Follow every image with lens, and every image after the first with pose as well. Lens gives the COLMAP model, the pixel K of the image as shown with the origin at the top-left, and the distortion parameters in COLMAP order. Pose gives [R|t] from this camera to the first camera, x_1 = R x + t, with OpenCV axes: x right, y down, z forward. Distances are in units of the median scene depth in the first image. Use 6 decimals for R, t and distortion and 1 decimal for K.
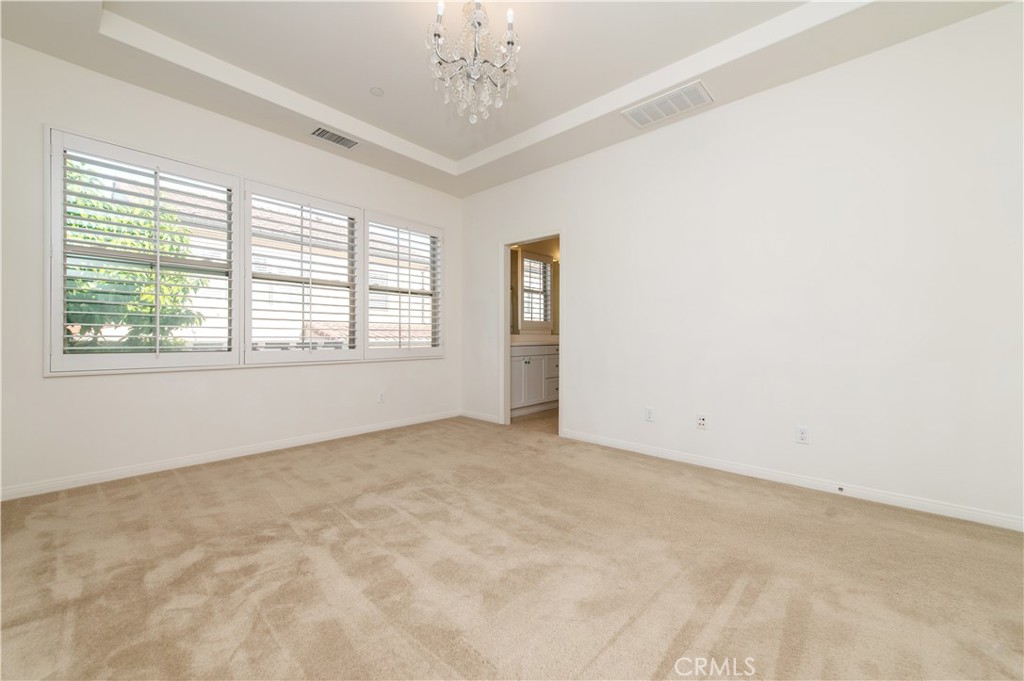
lens RADIAL K [[403.3, 0, 516.8], [0, 403.3, 335.6], [0, 0, 1]] dist [0.013305, -0.002533]
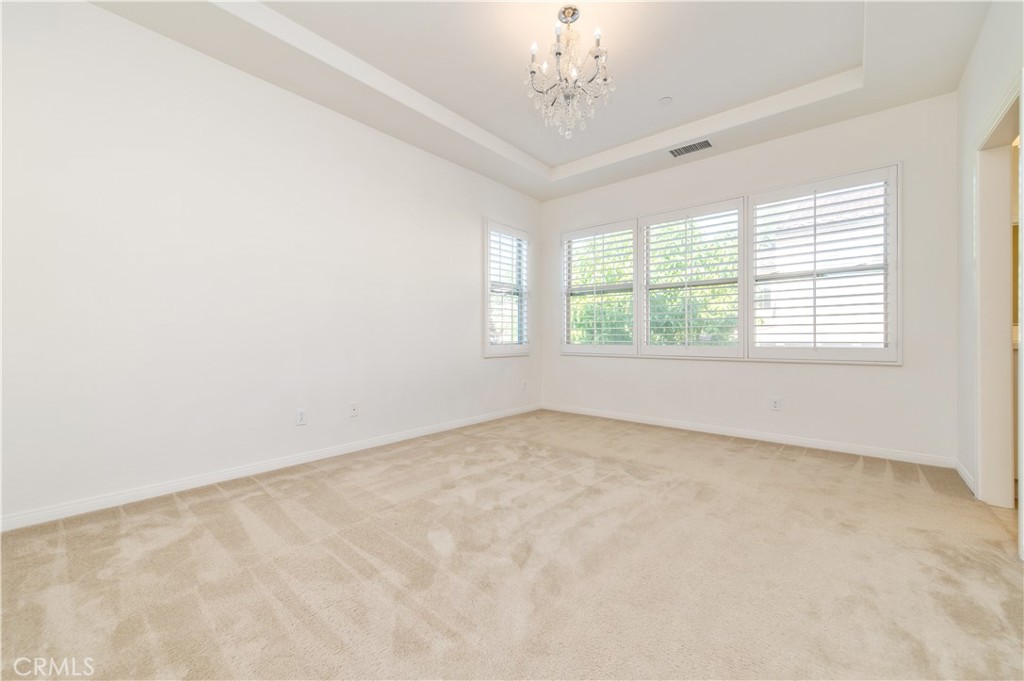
lens RADIAL K [[403.3, 0, 515.7], [0, 403.3, 346.7], [0, 0, 1]] dist [0.013305, -0.002533]
pose [[-0.002237, 0.012941, -0.999914, 0.908254], [0.012679, 0.999836, 0.012912, 0.021513], [0.999917, -0.012649, -0.002400, 0.765520]]
